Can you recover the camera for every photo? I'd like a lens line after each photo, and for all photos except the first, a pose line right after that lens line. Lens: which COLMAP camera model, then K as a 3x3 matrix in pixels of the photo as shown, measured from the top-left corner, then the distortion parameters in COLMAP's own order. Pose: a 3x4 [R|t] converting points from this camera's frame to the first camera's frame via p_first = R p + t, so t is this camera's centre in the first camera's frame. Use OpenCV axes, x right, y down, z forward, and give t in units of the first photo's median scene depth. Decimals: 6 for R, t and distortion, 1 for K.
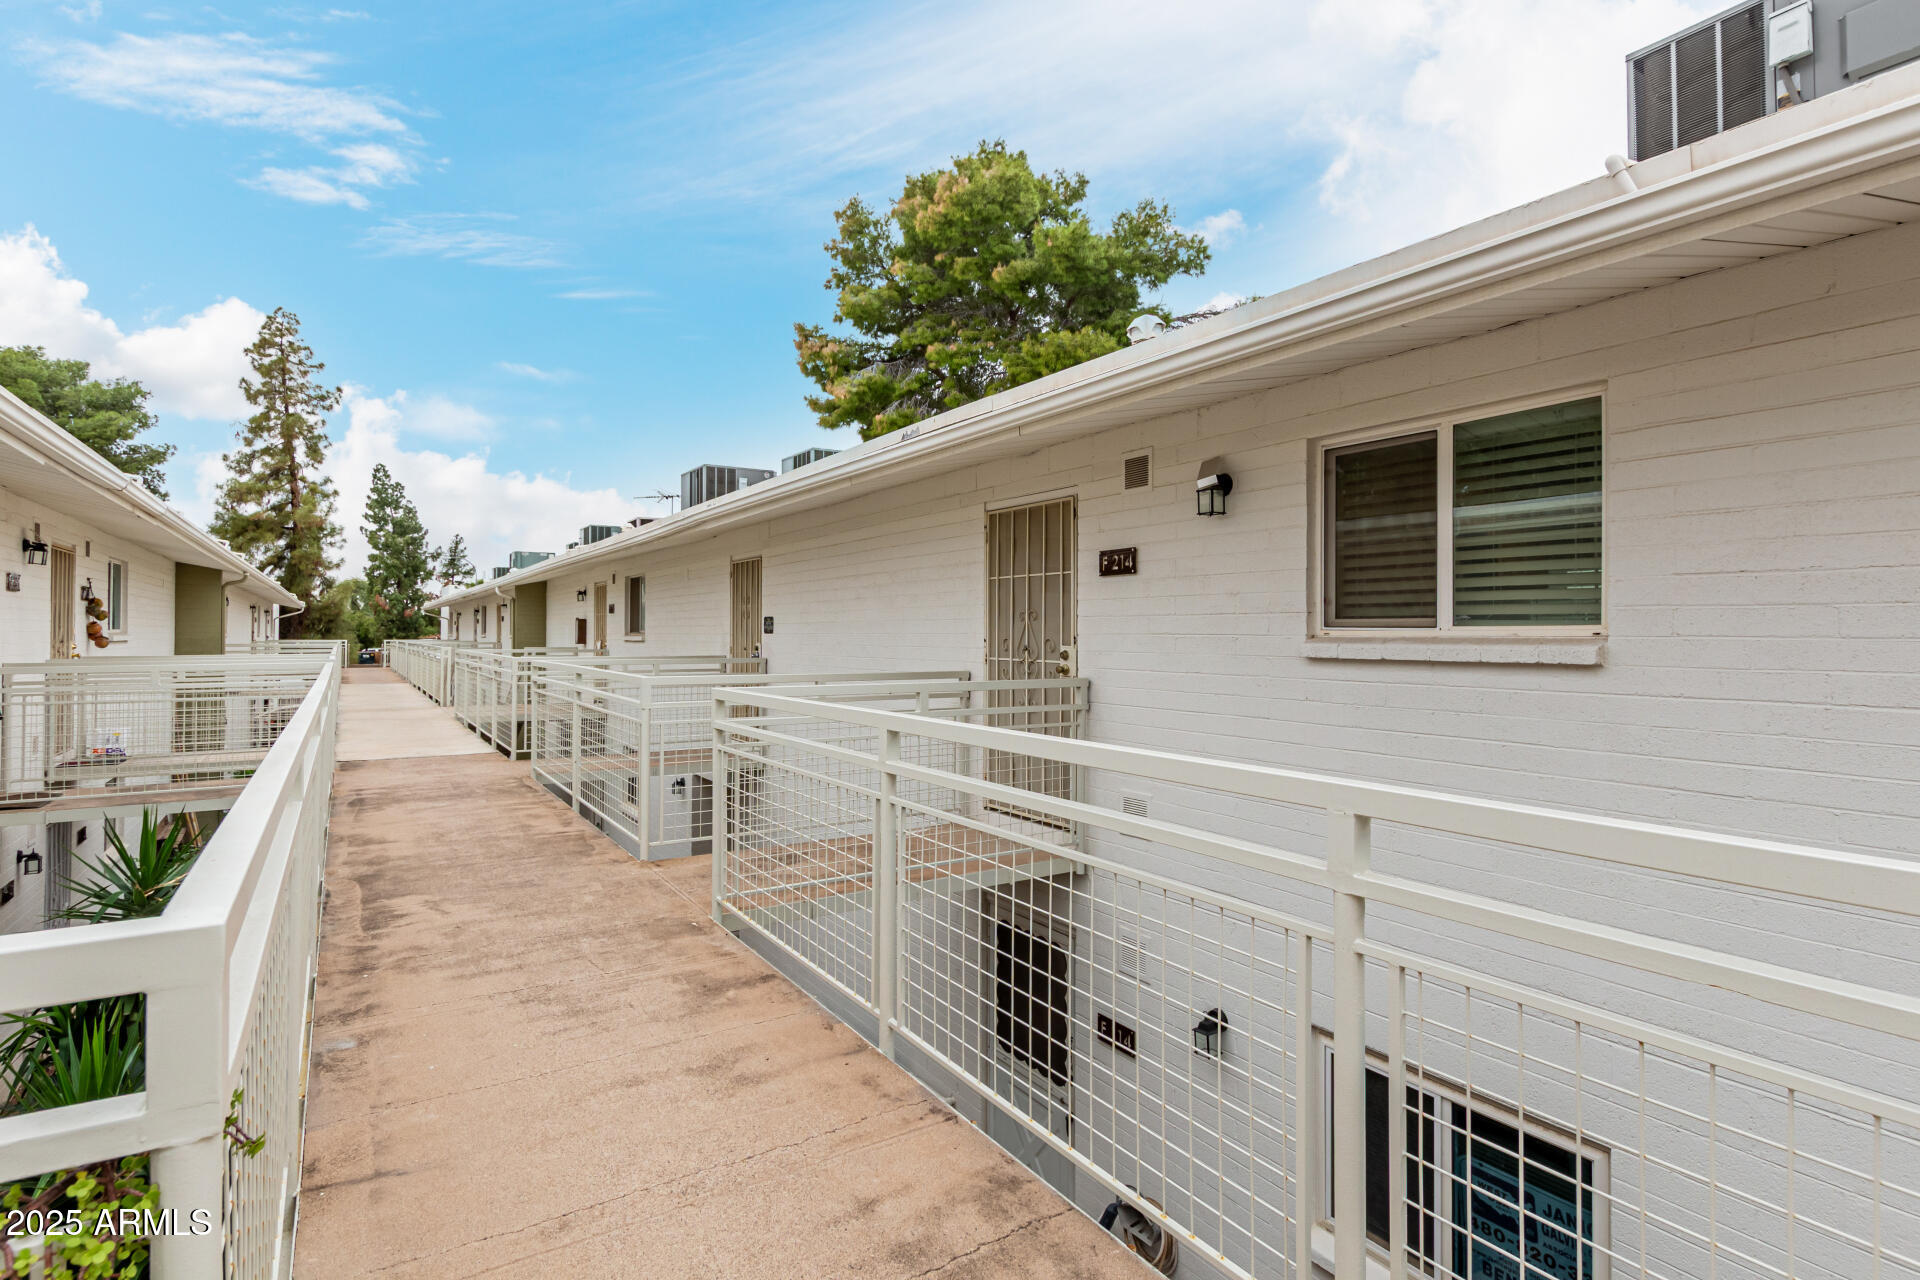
lens RADIAL K [[919.3, 0, 951.8], [0, 919.3, 644.1], [0, 0, 1]] dist [0.024572, 0.000224]
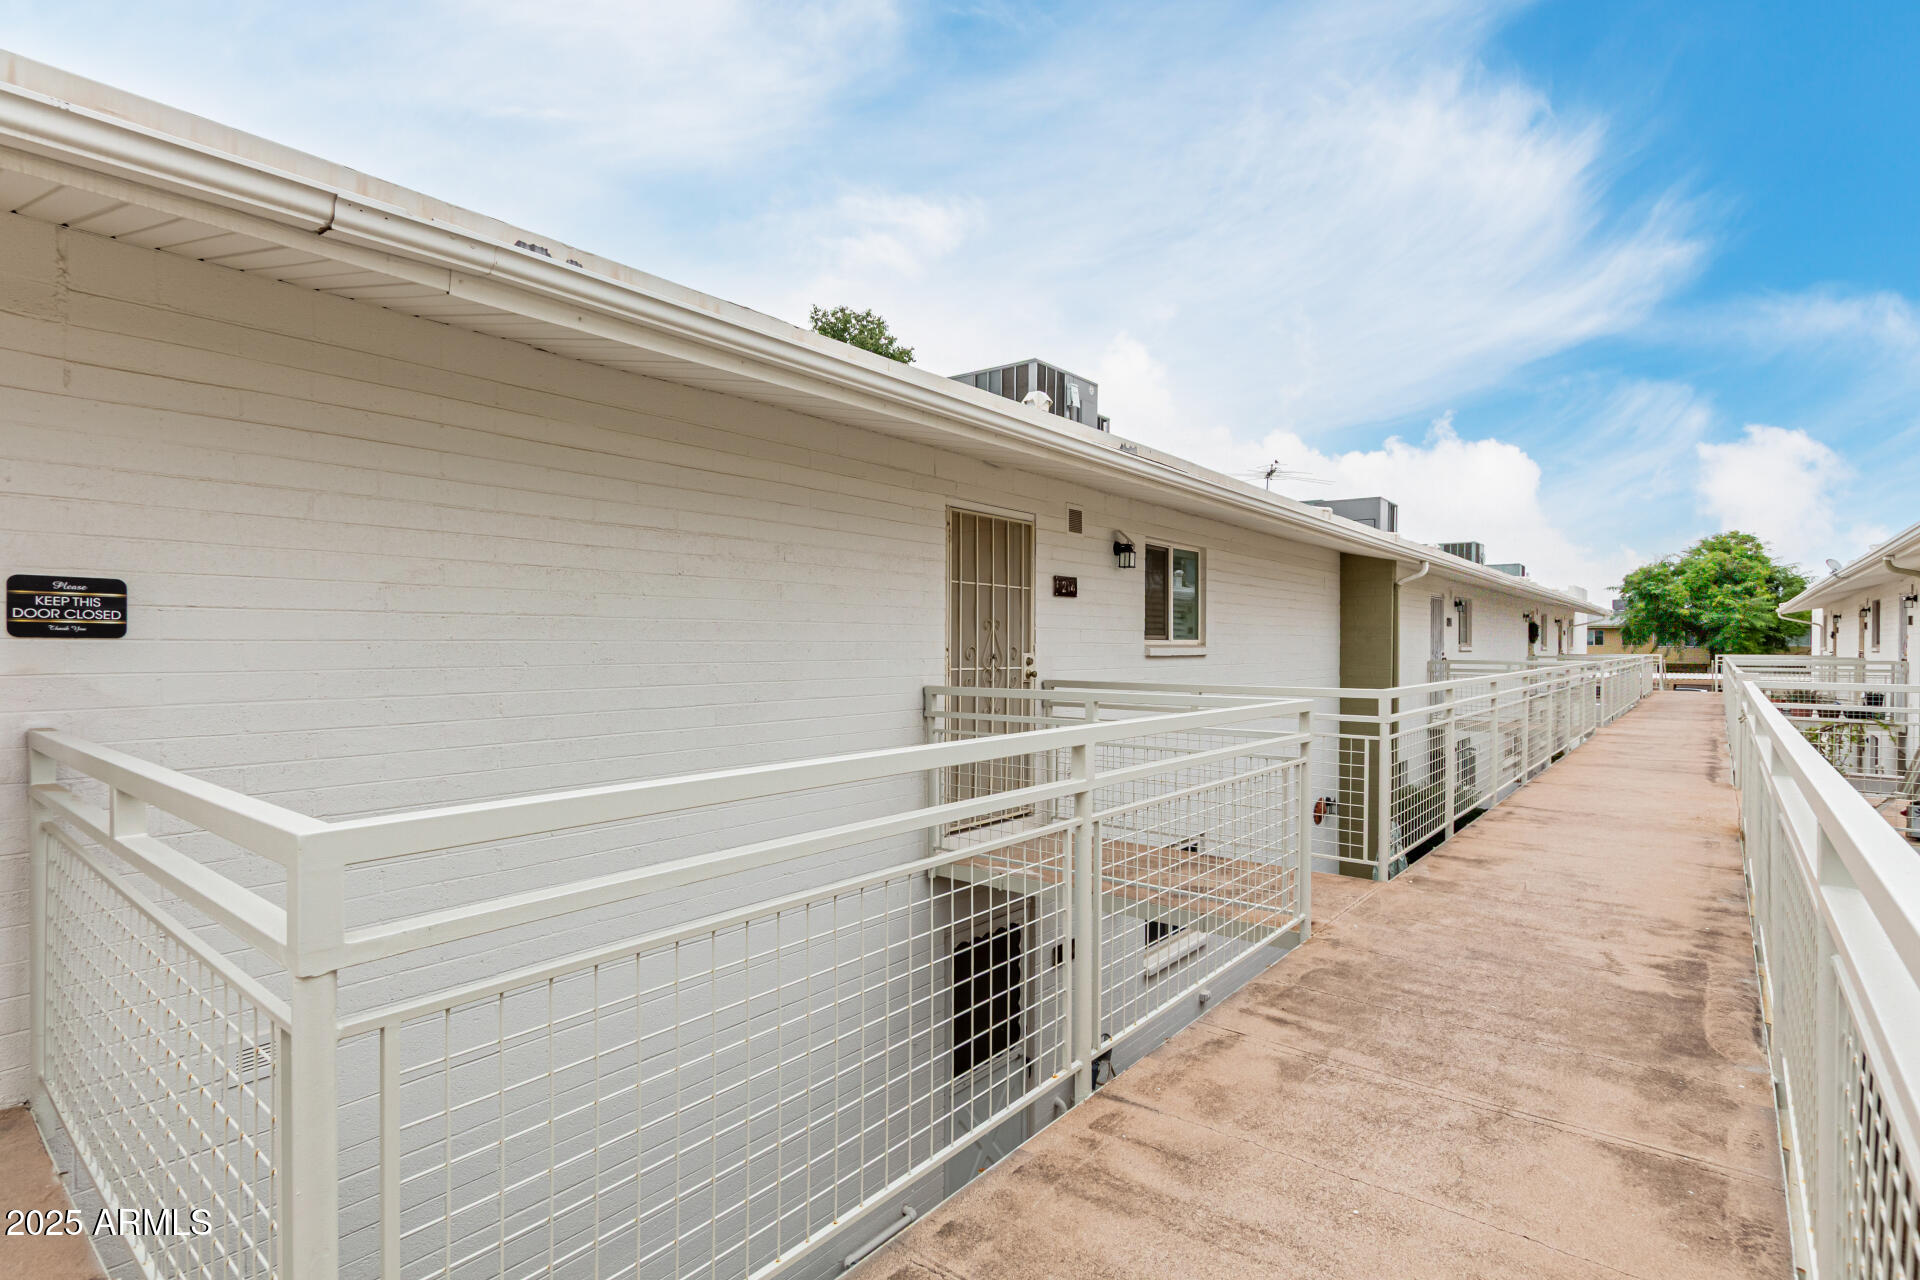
lens RADIAL K [[919.3, 0, 952.8], [0, 919.3, 632.5], [0, 0, 1]] dist [0.024572, 0.000224]
pose [[-0.299582, 0.008432, 0.954033, -0.932125], [0.005277, 0.999960, -0.007180, -0.014985], [-0.954056, 0.002884, -0.299615, 1.429202]]
